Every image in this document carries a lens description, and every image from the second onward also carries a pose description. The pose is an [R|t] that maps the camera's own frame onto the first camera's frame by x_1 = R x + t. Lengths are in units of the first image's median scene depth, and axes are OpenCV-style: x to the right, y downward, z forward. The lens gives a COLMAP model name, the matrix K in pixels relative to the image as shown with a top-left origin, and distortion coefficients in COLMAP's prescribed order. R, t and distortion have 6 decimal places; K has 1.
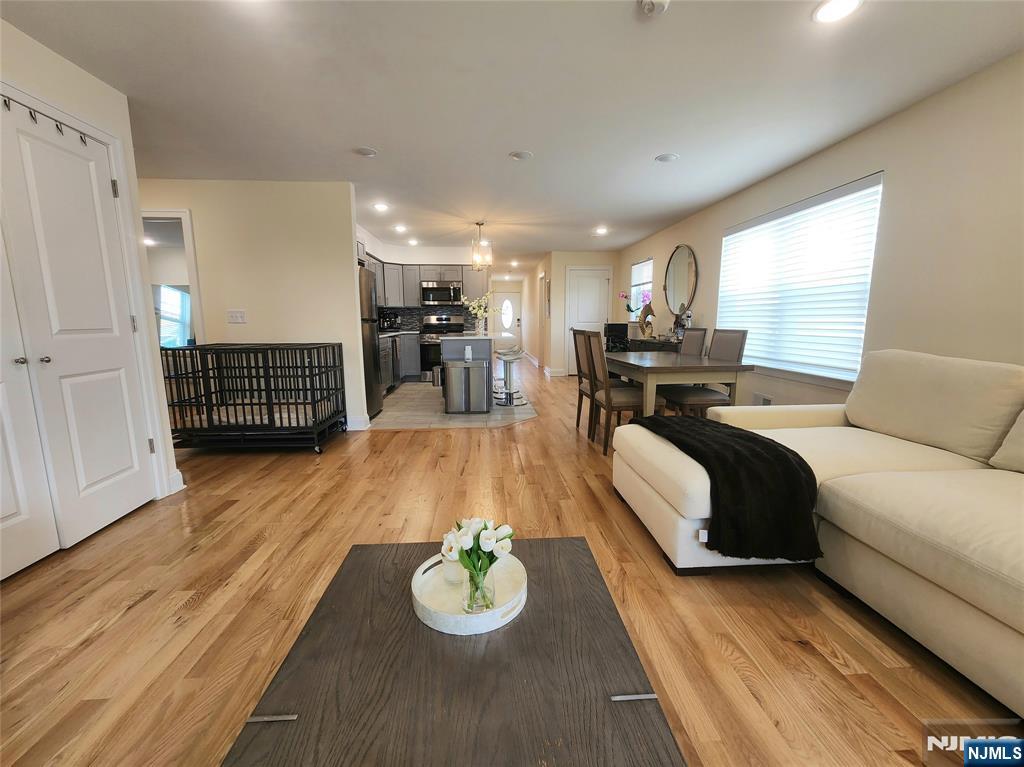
lens RADIAL K [[421.4, 0, 512.7], [0, 421.4, 384.7], [0, 0, 1]] dist [-0.001672, 0.000183]
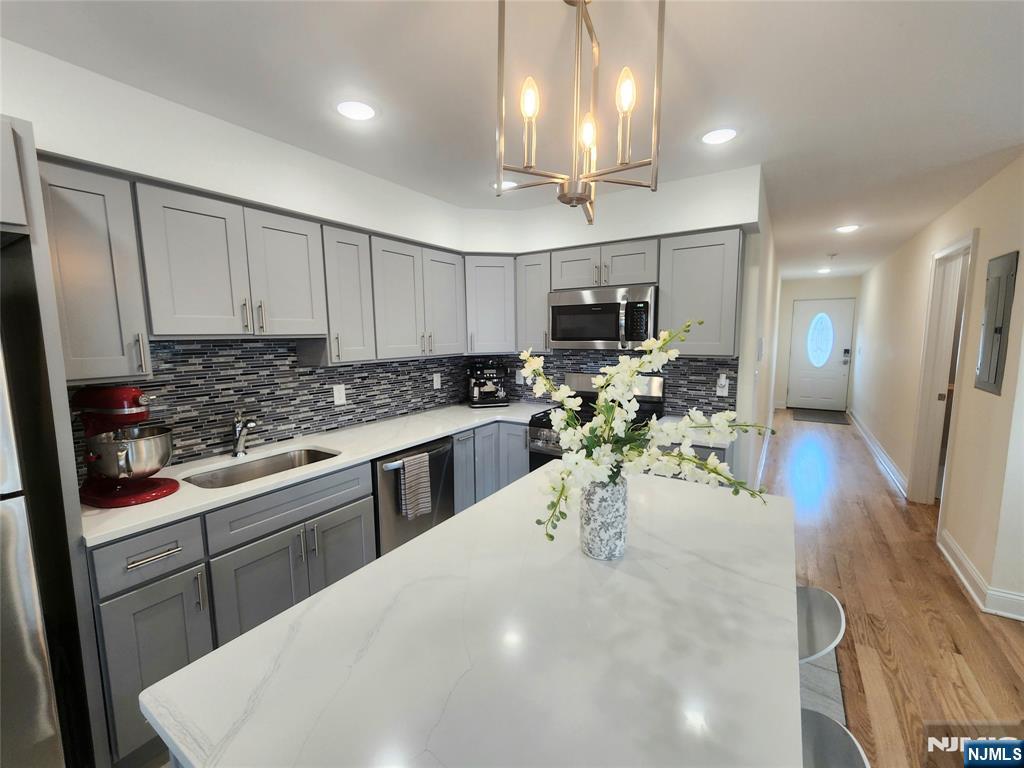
lens RADIAL K [[424.2, 0, 512.0], [0, 424.2, 384.0], [0, 0, 1]] dist [-0.001233, -0.000284]
pose [[0.798677, 0.066398, -0.598086, -0.001455], [-0.083395, 0.996516, -0.000735, -0.223850], [0.595954, 0.050464, 0.801432, 0.958977]]
